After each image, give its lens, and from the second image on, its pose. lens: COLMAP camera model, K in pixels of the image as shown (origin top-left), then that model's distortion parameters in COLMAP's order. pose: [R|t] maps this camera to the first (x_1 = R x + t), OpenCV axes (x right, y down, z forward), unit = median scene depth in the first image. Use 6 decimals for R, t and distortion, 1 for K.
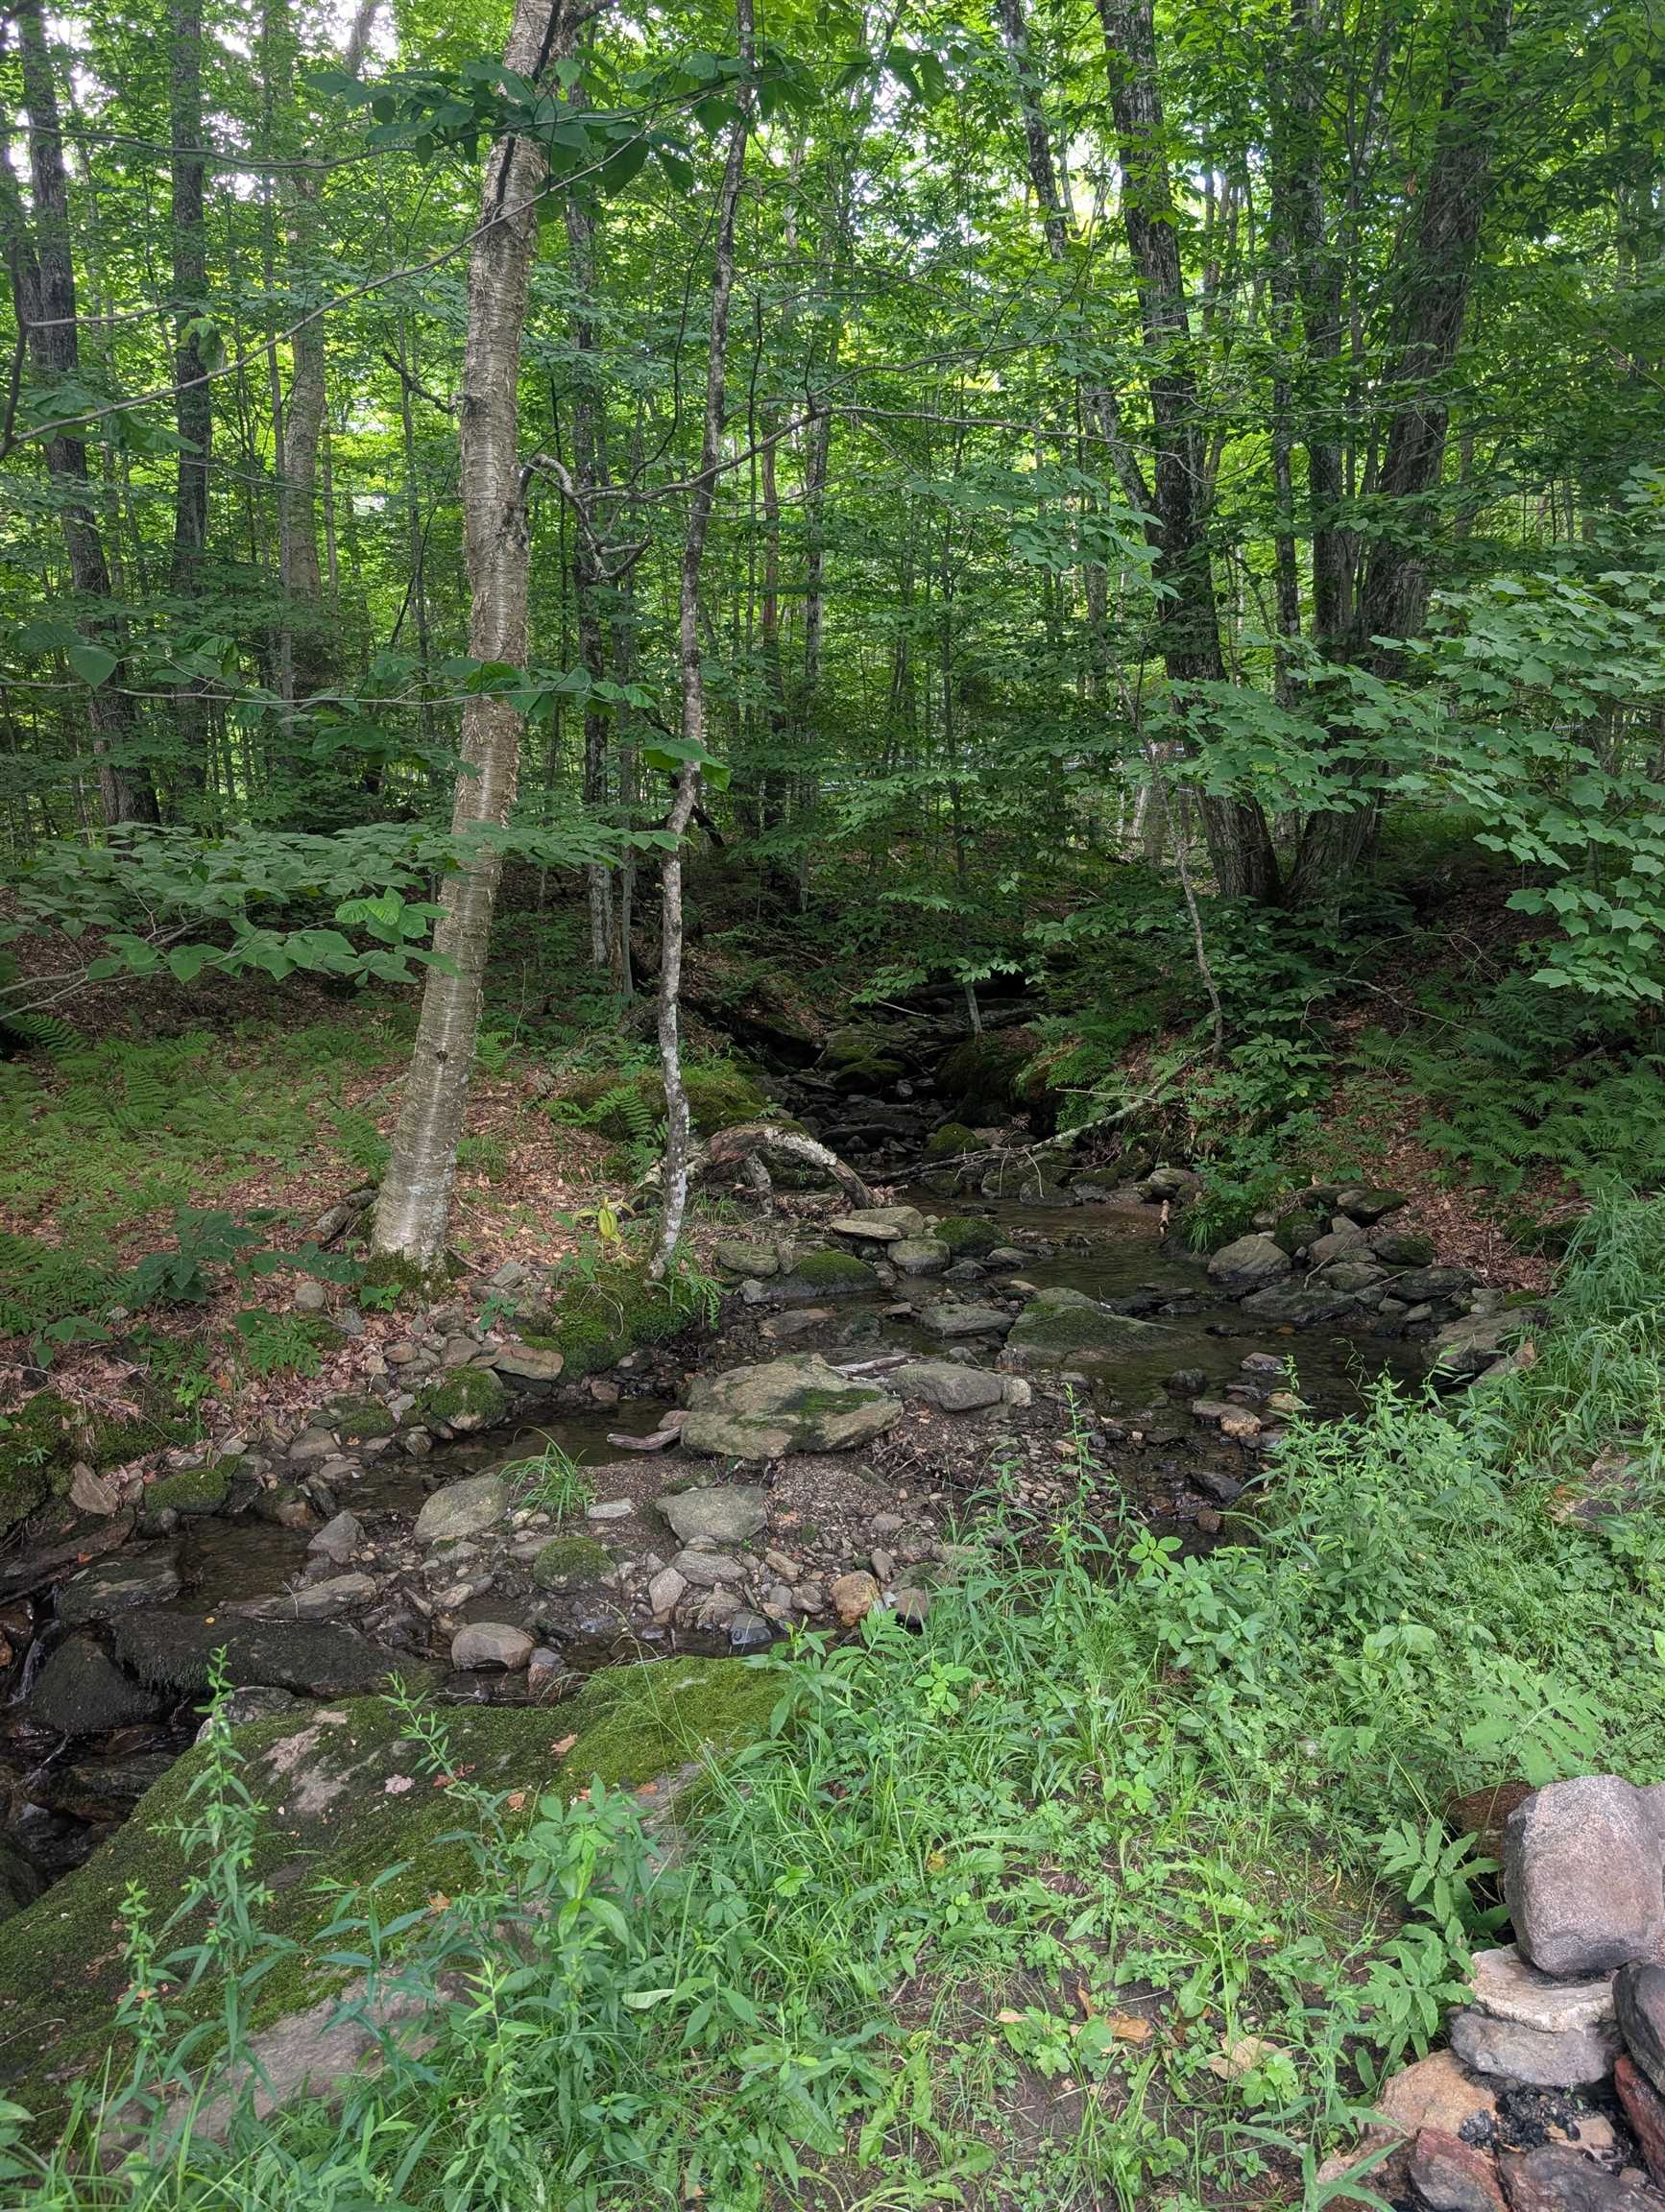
lens RADIAL K [[1581.0, 0, 839.0], [0, 1581.0, 1113.3], [0, 0, 1]] dist [0.028653, -0.001152]
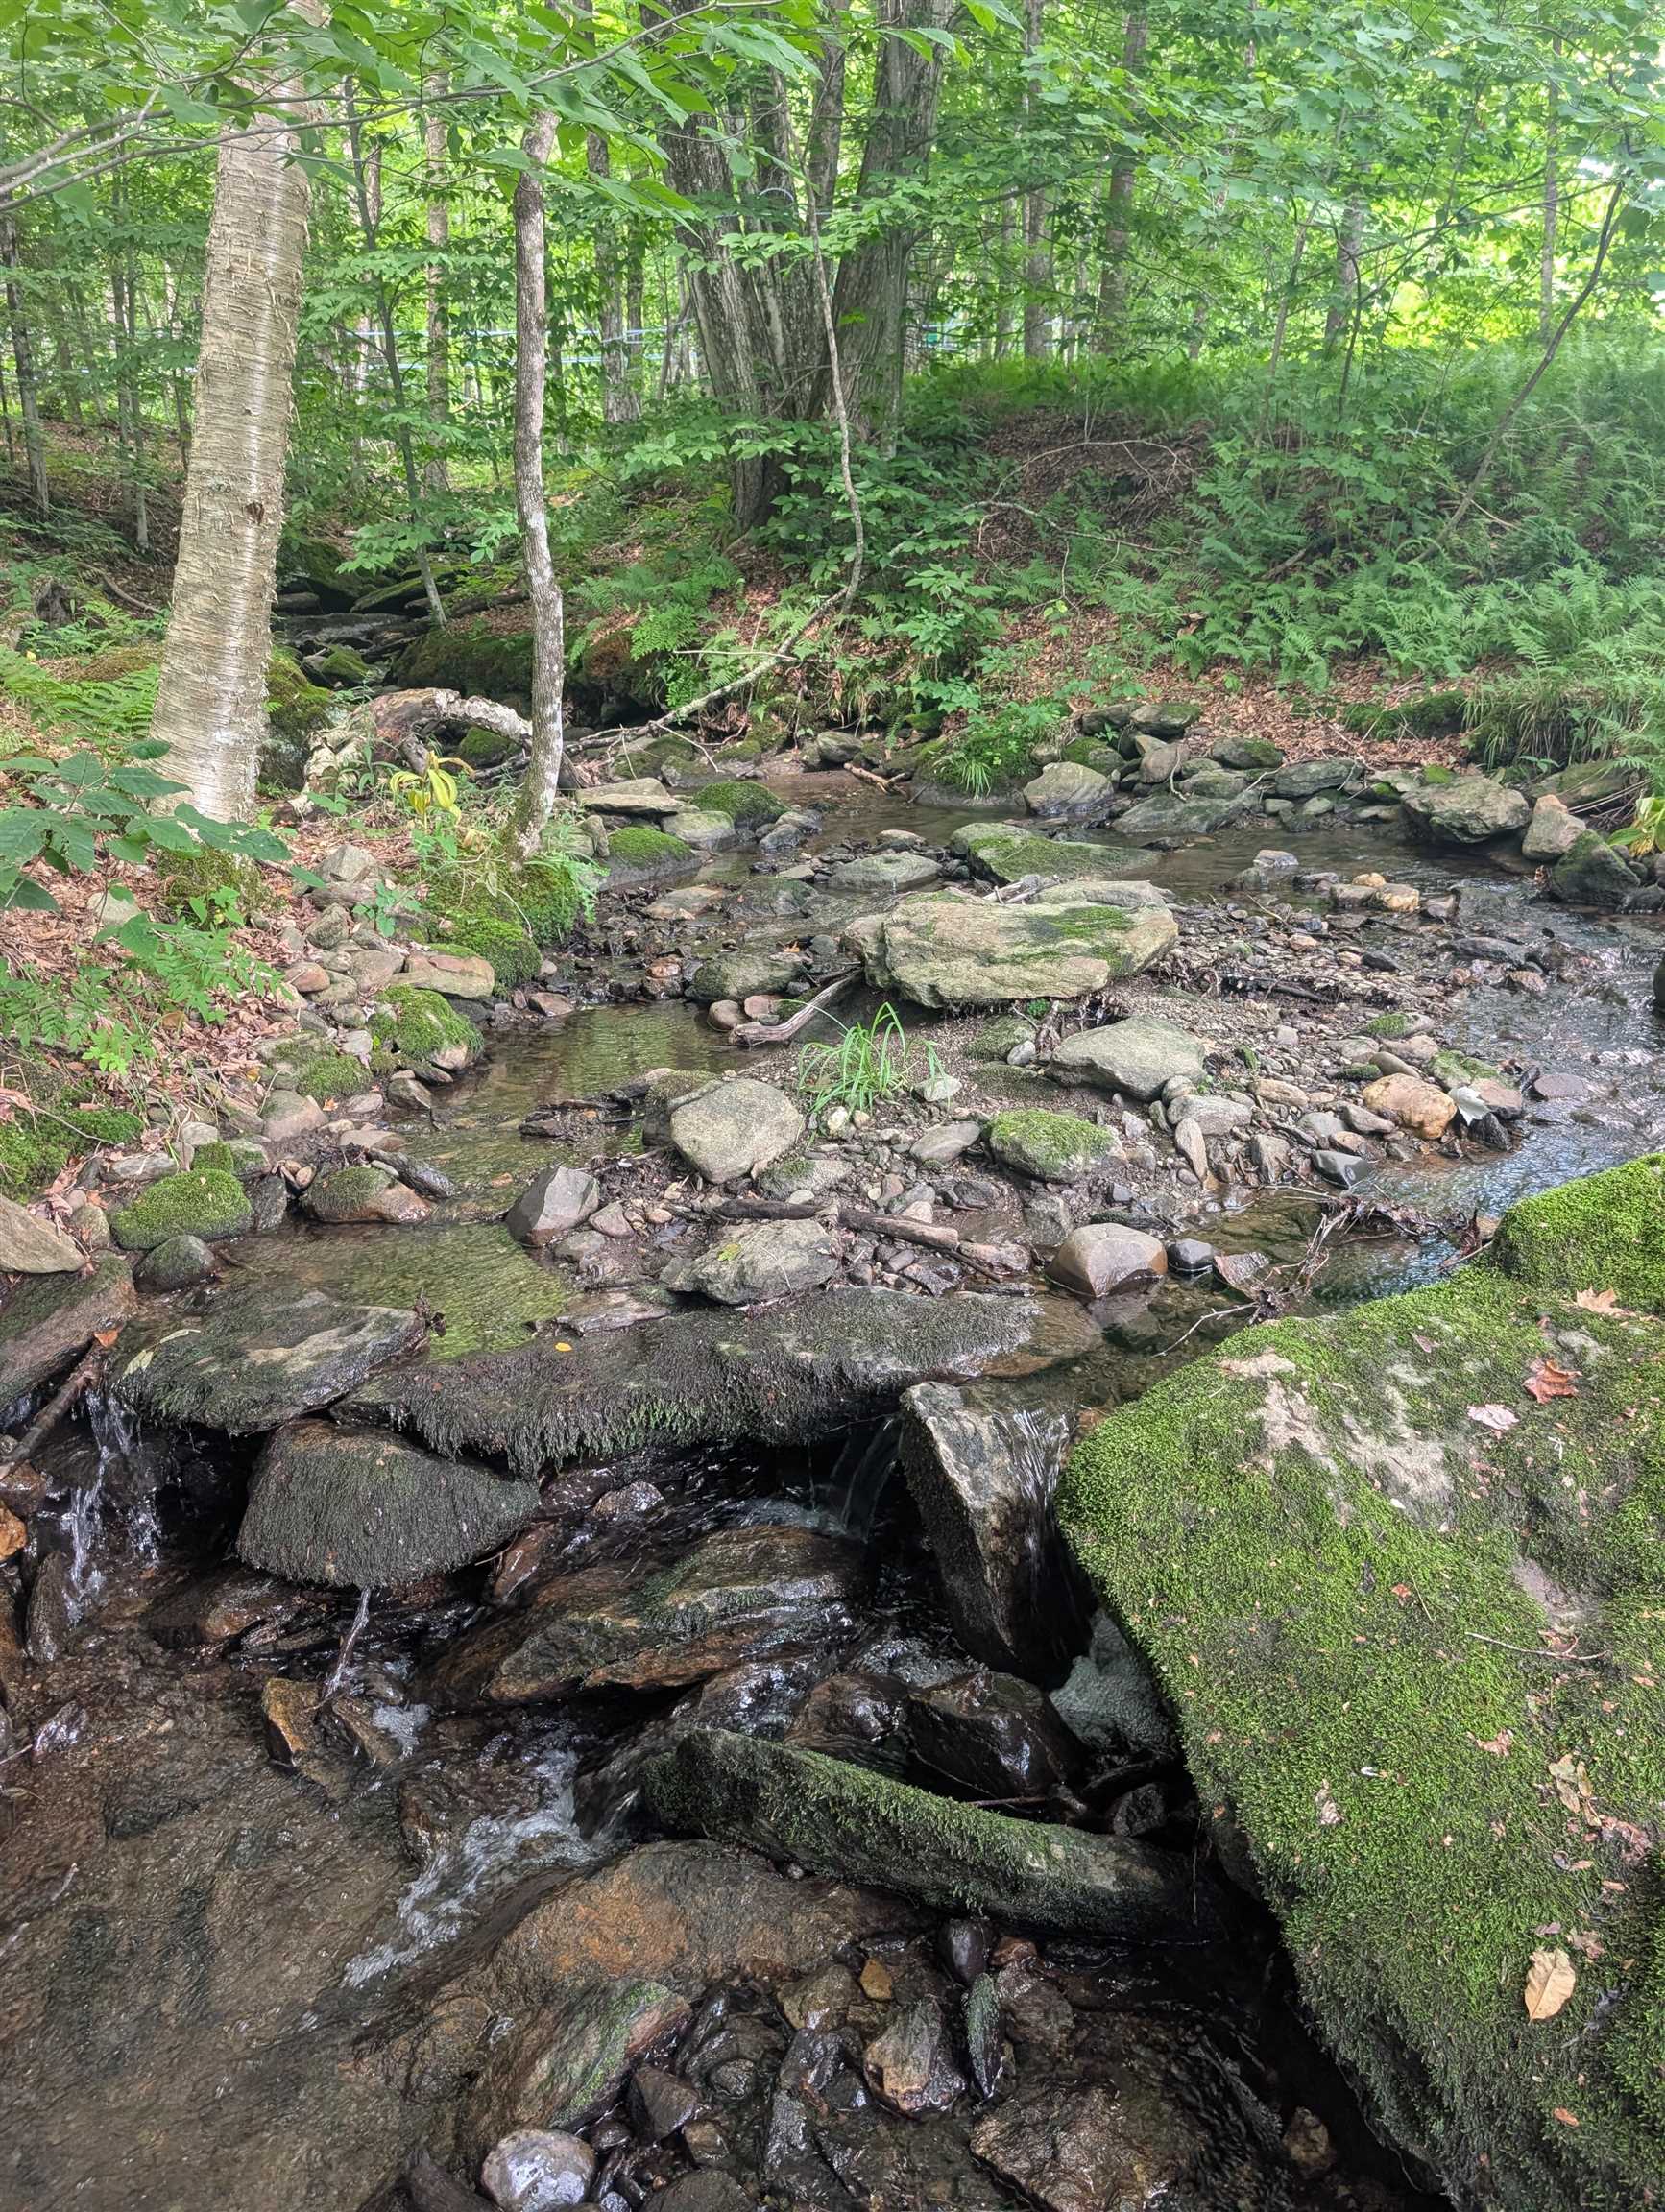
lens RADIAL K [[1581.0, 0, 830.5], [0, 1581.0, 1110.7], [0, 0, 1]] dist [0.028653, -0.001152]
pose [[0.869526, -0.175412, 0.461688, -0.344602], [0.079263, 0.972249, 0.220111, 0.066728], [-0.487486, -0.154797, 0.859300, 0.279413]]
